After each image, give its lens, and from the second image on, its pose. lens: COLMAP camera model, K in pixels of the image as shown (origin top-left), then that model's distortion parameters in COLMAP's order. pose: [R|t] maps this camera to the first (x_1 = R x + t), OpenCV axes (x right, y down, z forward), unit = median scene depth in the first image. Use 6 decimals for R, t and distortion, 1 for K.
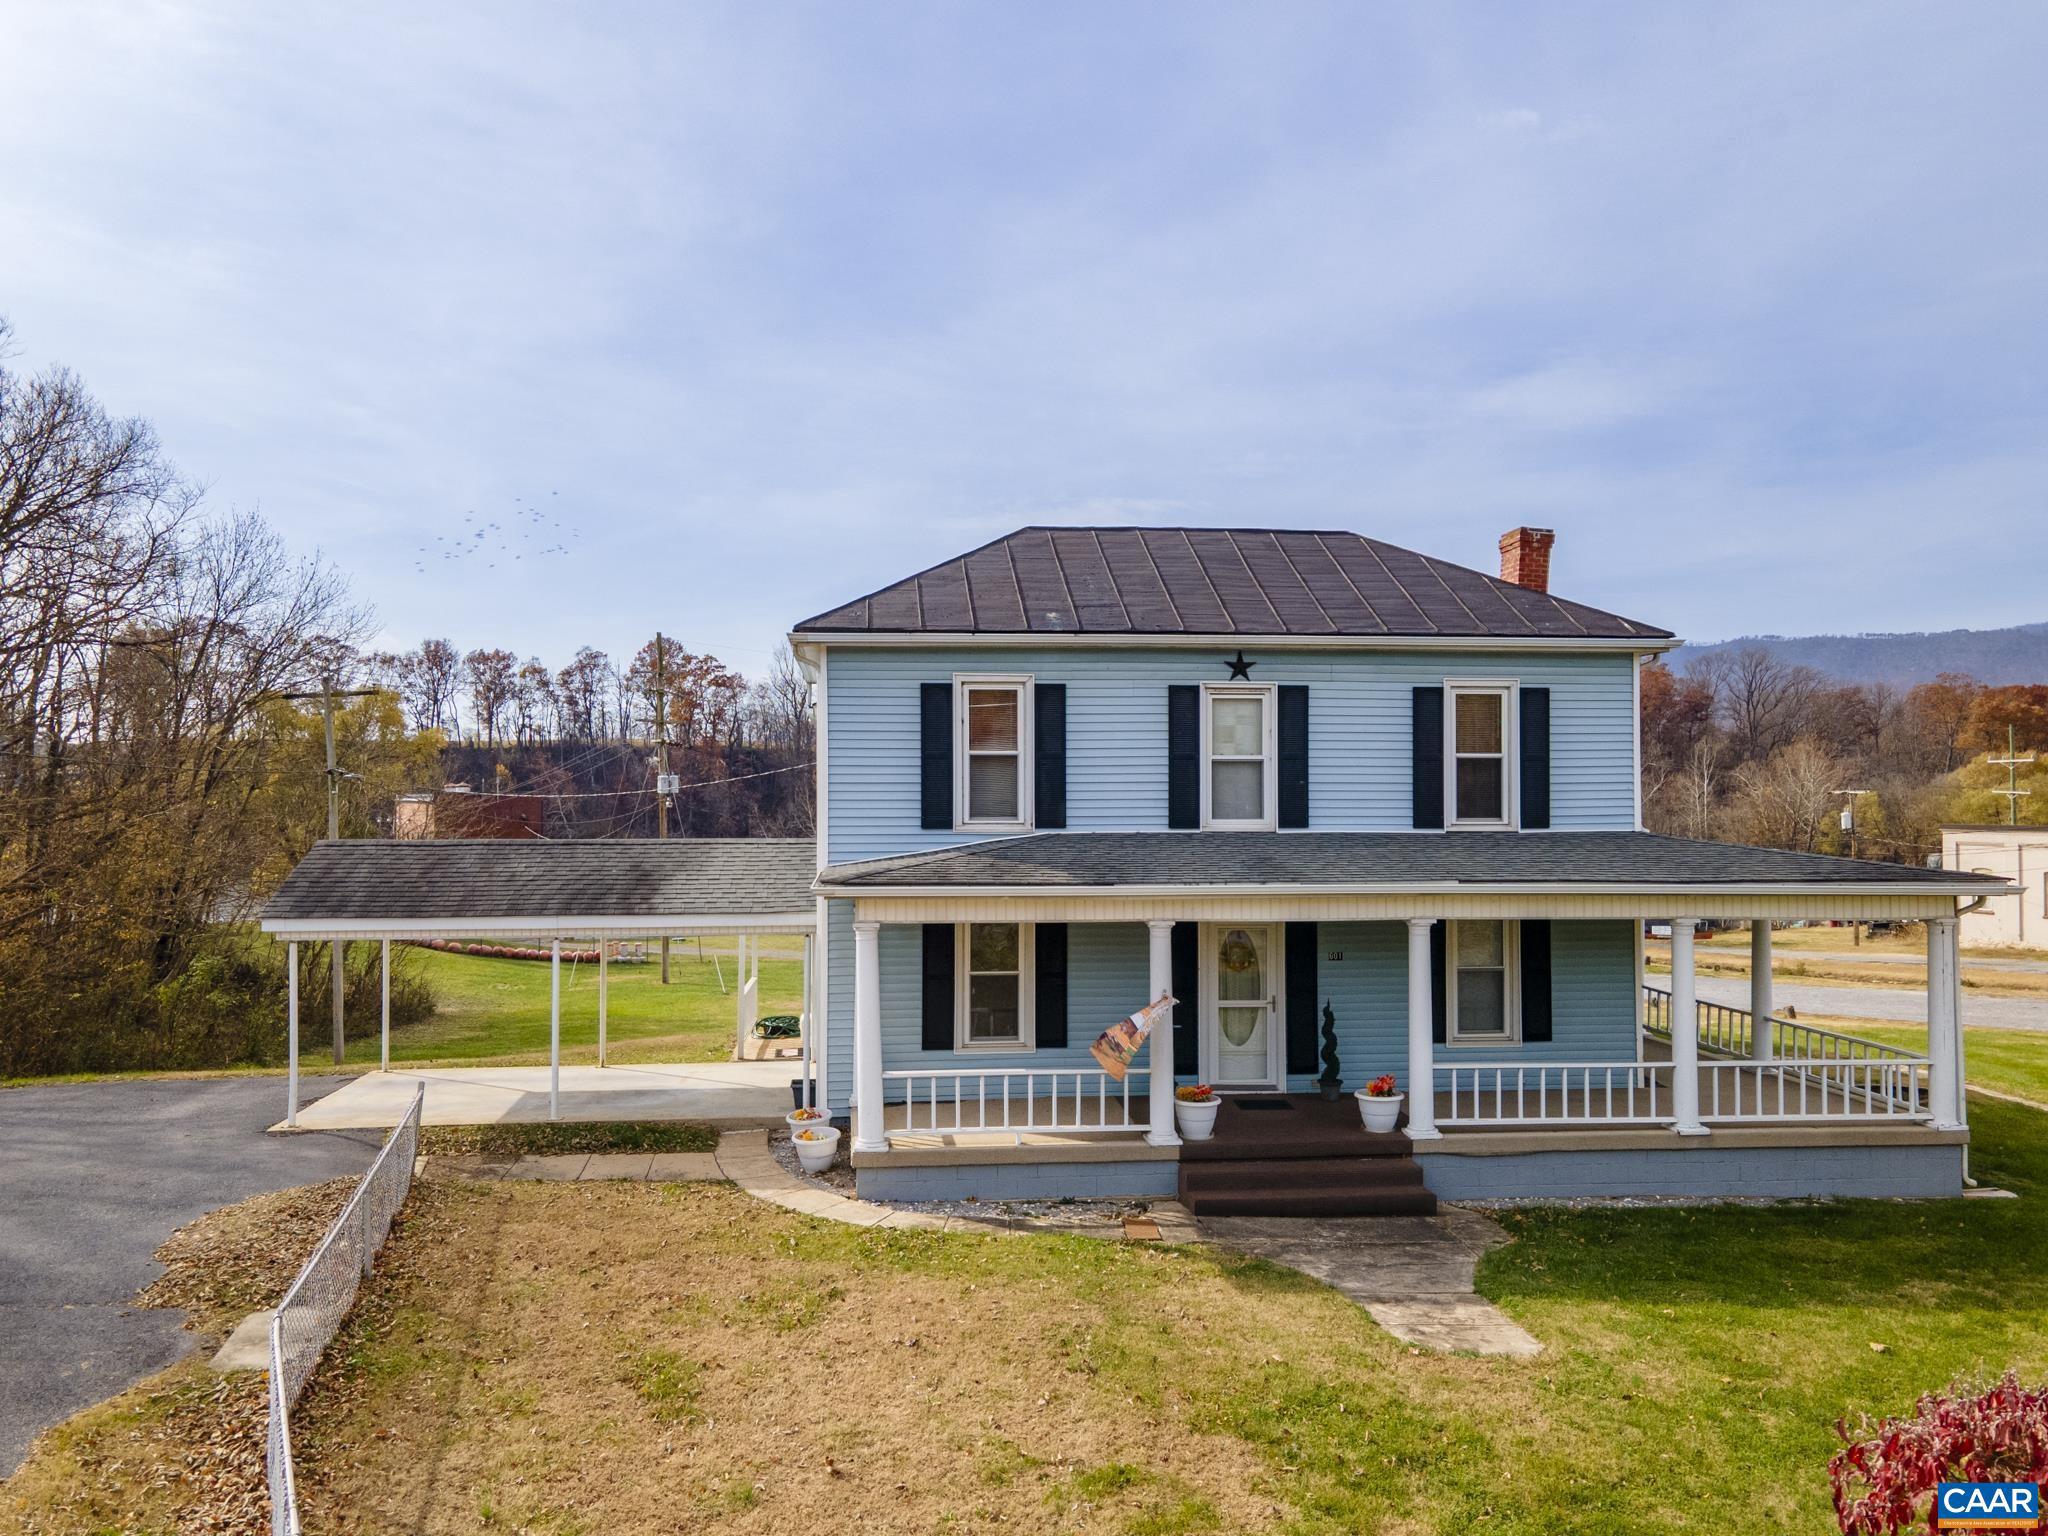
lens RADIAL K [[1503.9, 0, 1012.6], [0, 1503.9, 776.6], [0, 0, 1]] dist [0.025533, 0.037330]
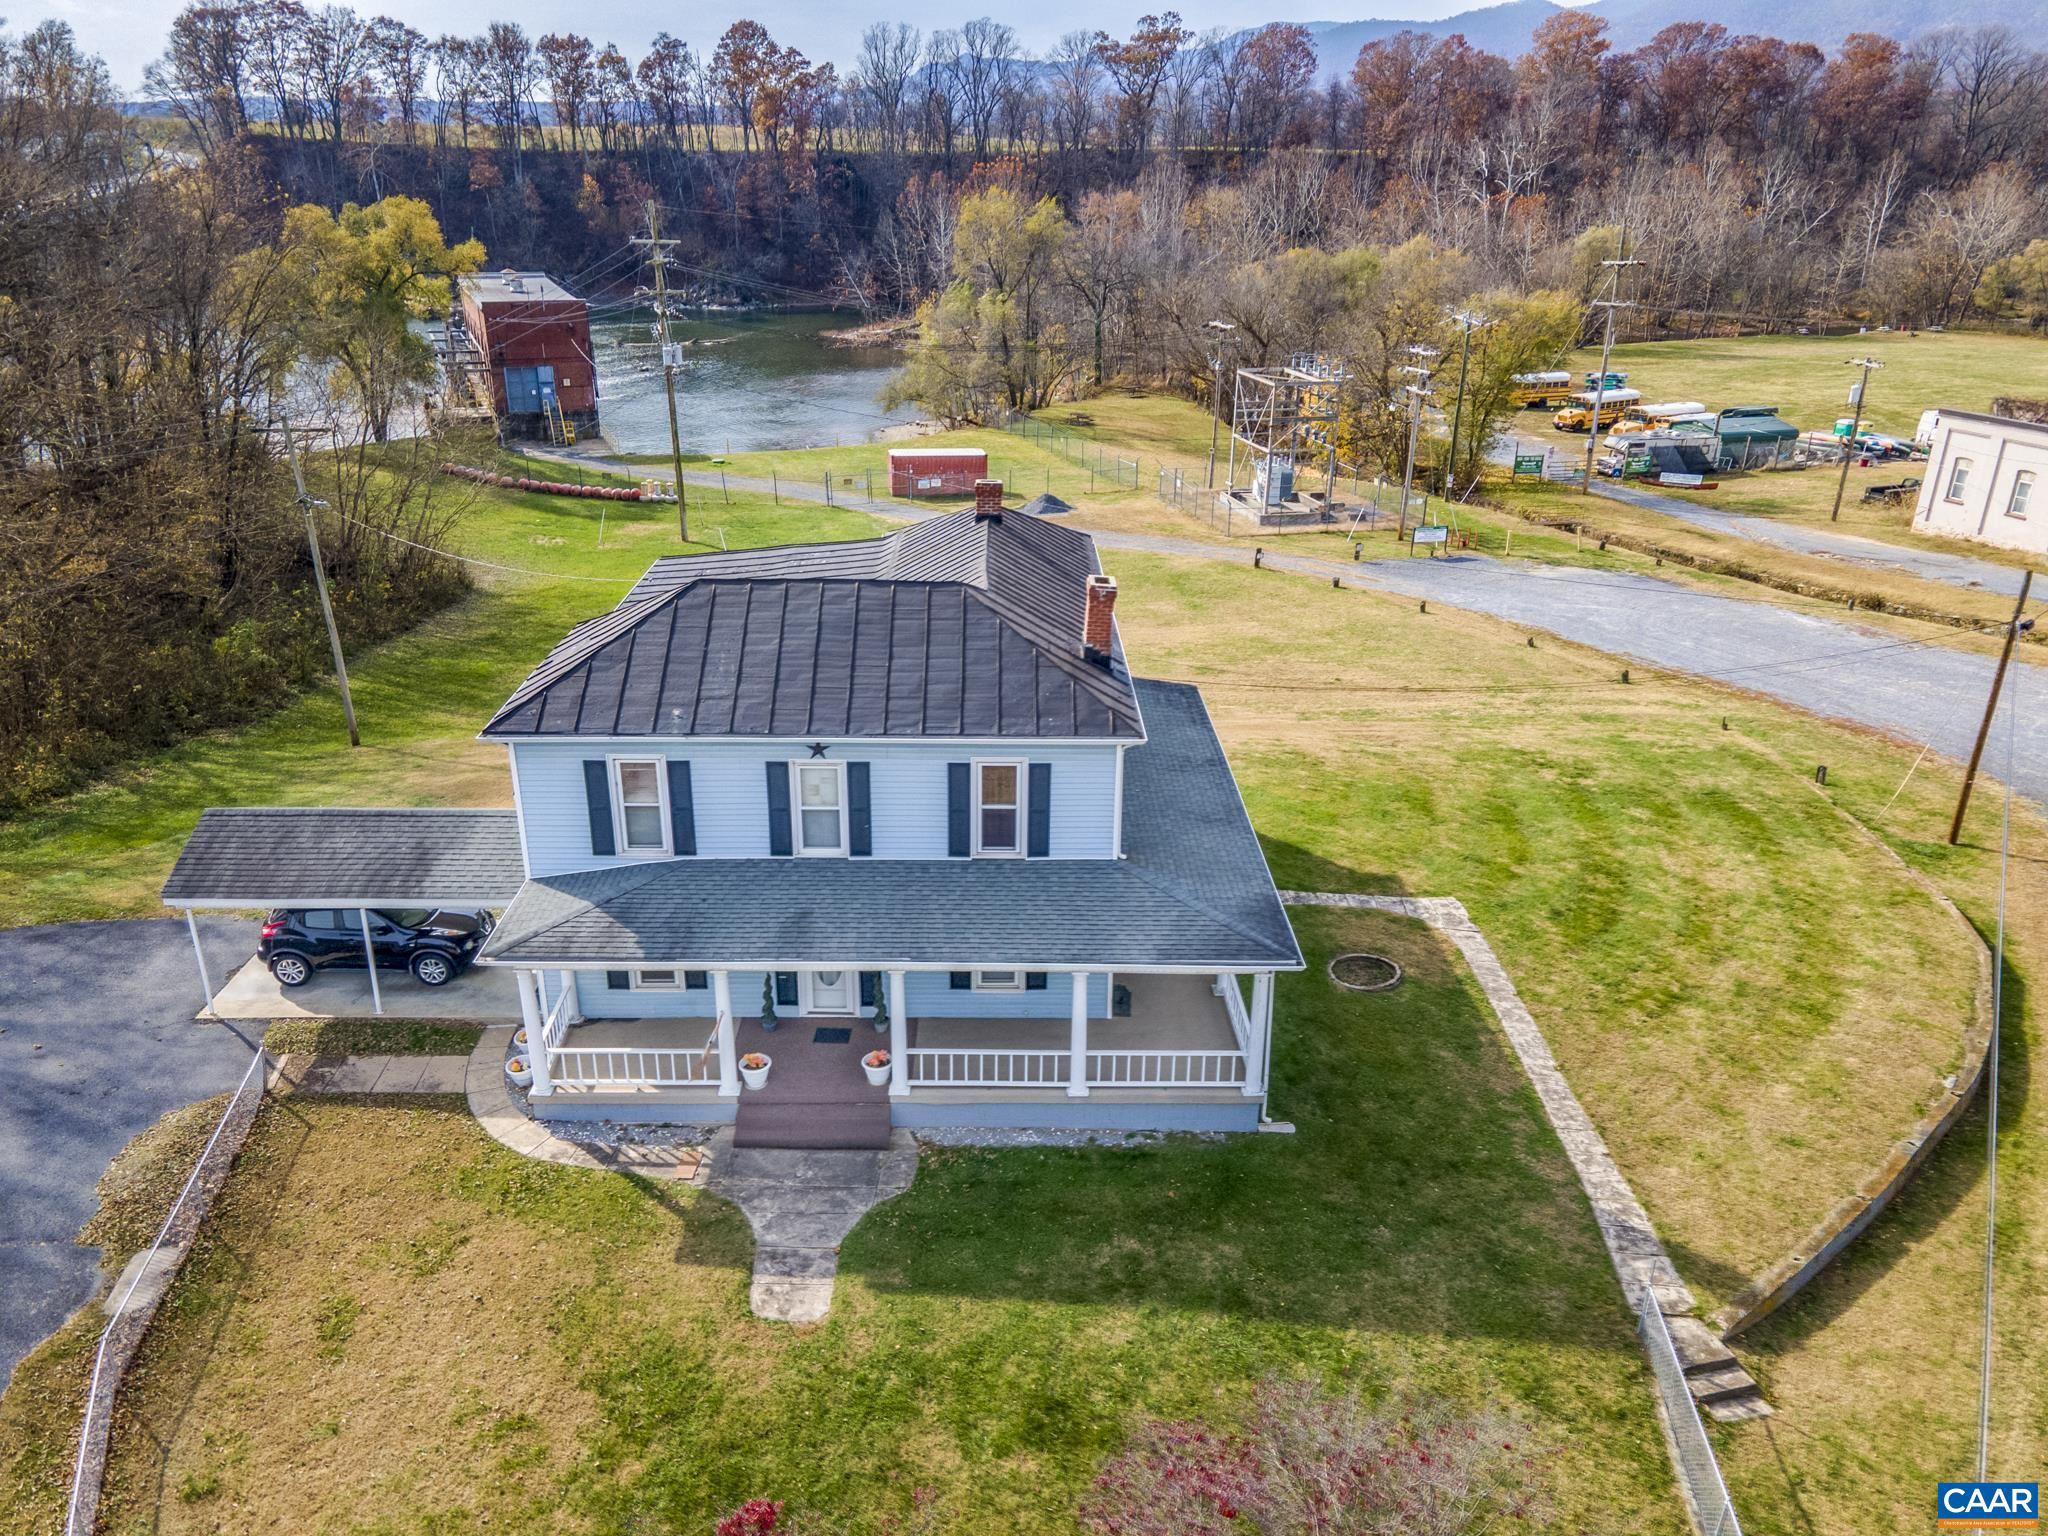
lens RADIAL K [[1503.9, 0, 1012.6], [0, 1503.9, 776.6], [0, 0, 1]] dist [0.025533, 0.037330]
pose [[0.995897, 0.042898, -0.079675, 0.441832], [-0.008315, 0.920145, 0.391490, -0.591654], [0.090107, -0.389222, 0.916726, -0.248841]]
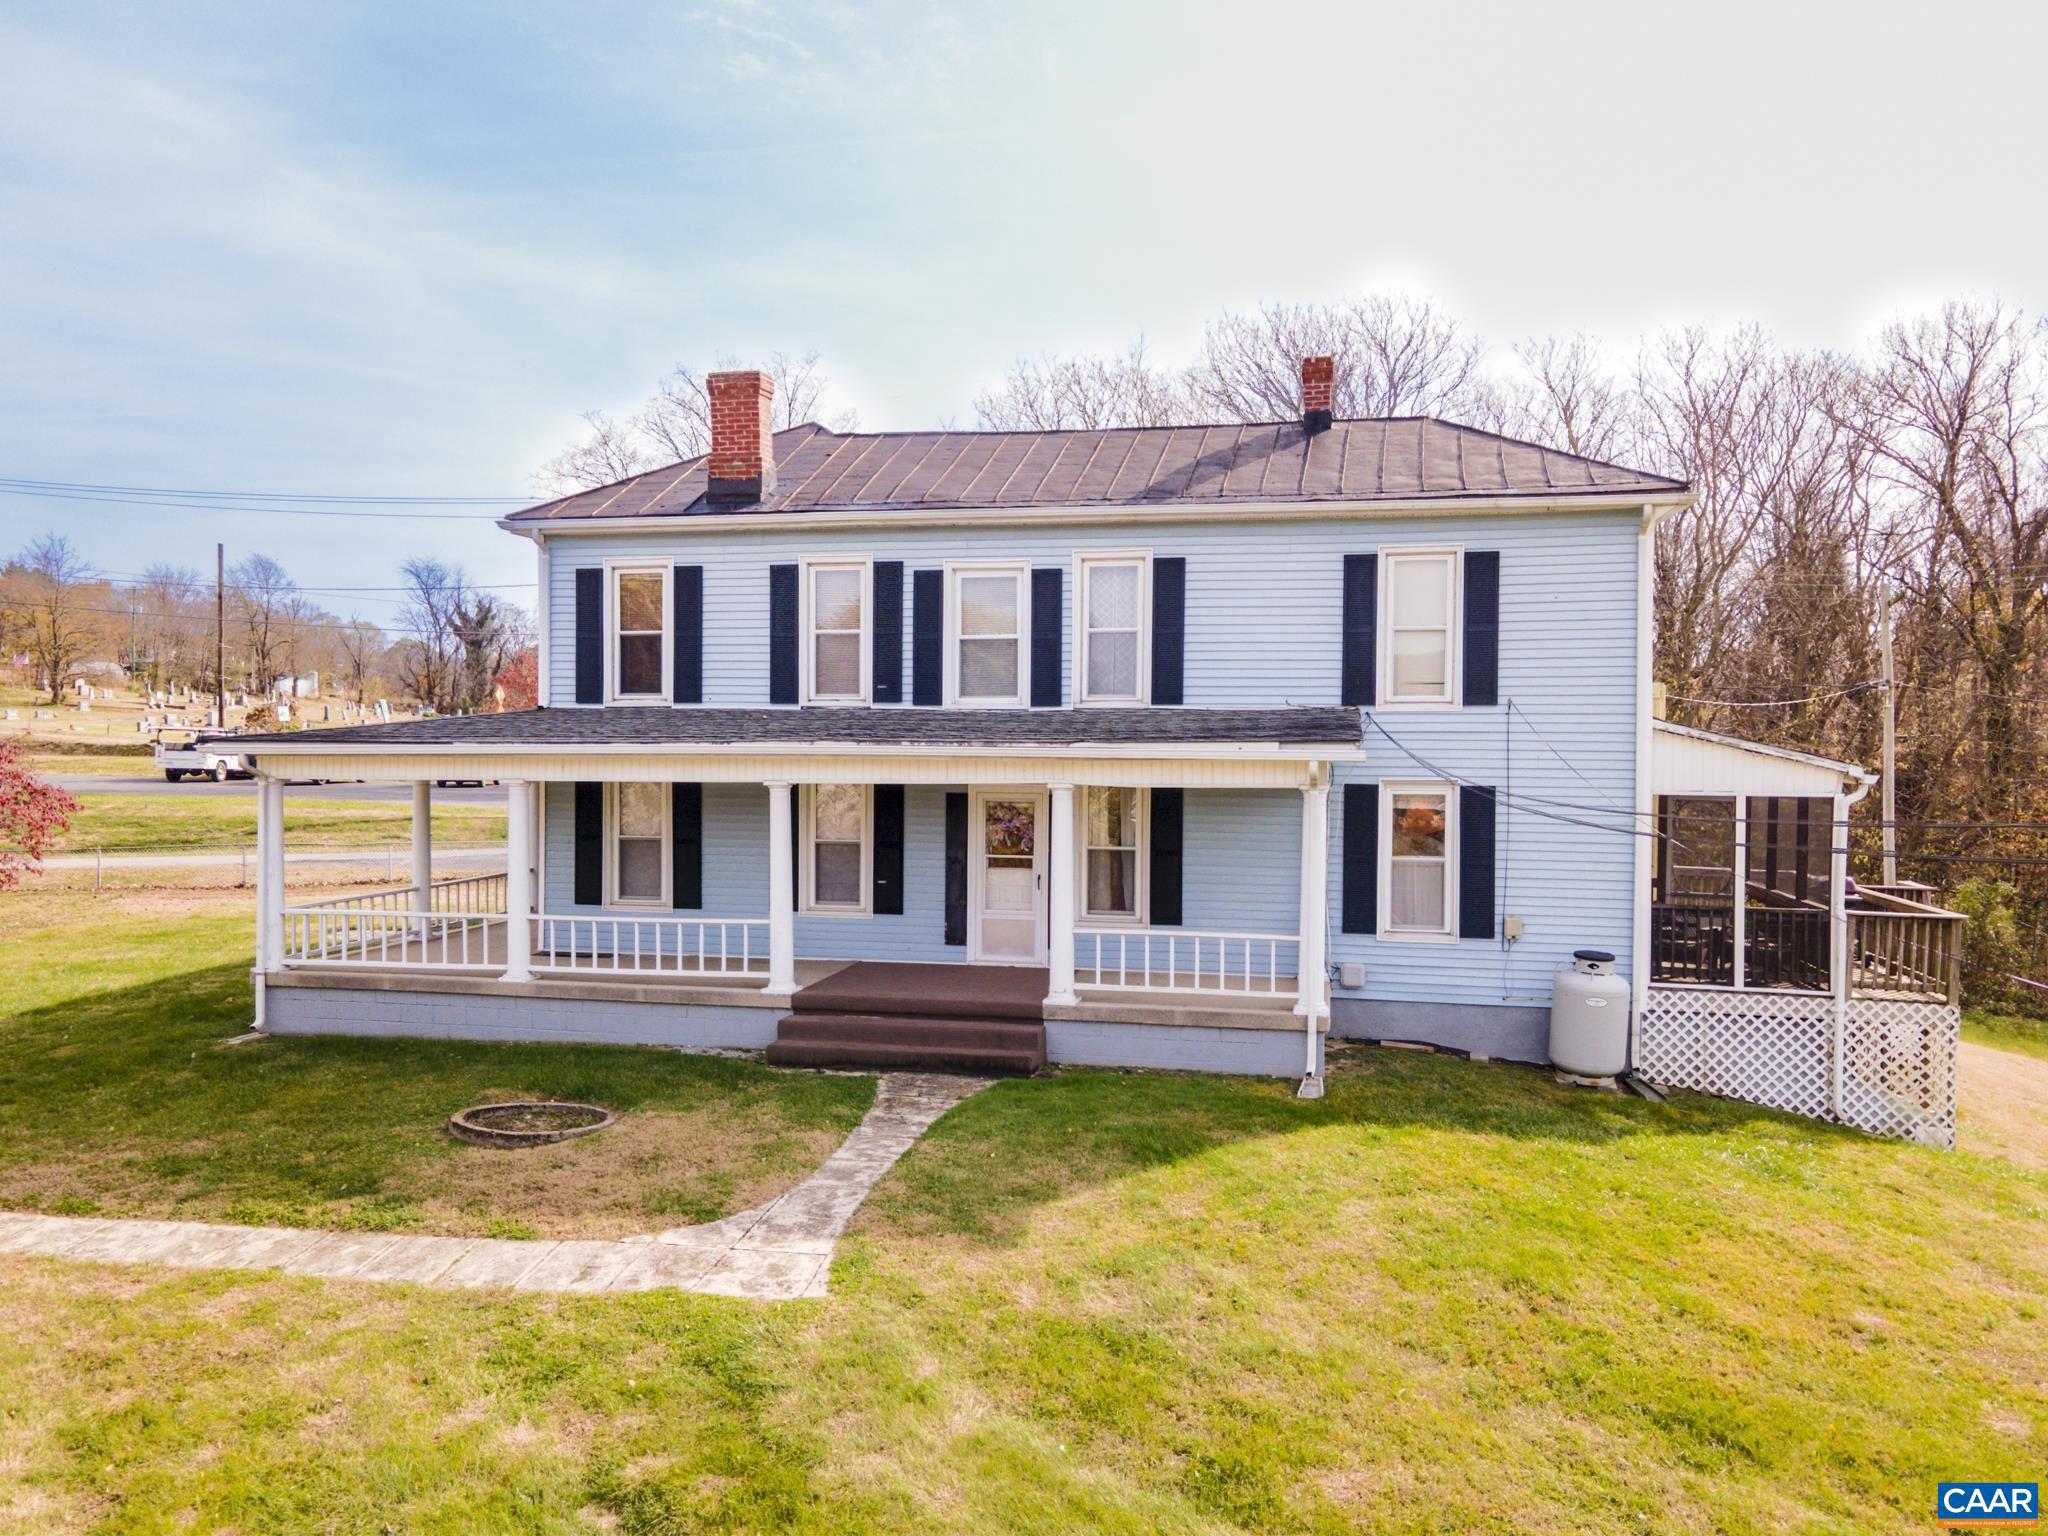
lens RADIAL K [[1503.9, 0, 1012.6], [0, 1503.9, 776.6], [0, 0, 1]] dist [0.025533, 0.037330]
pose [[-0.321962, 0.019682, -0.946548, 1.351947], [0.006711, 0.999806, 0.018507, 0.073839], [0.946729, -0.000393, -0.322032, 1.713719]]
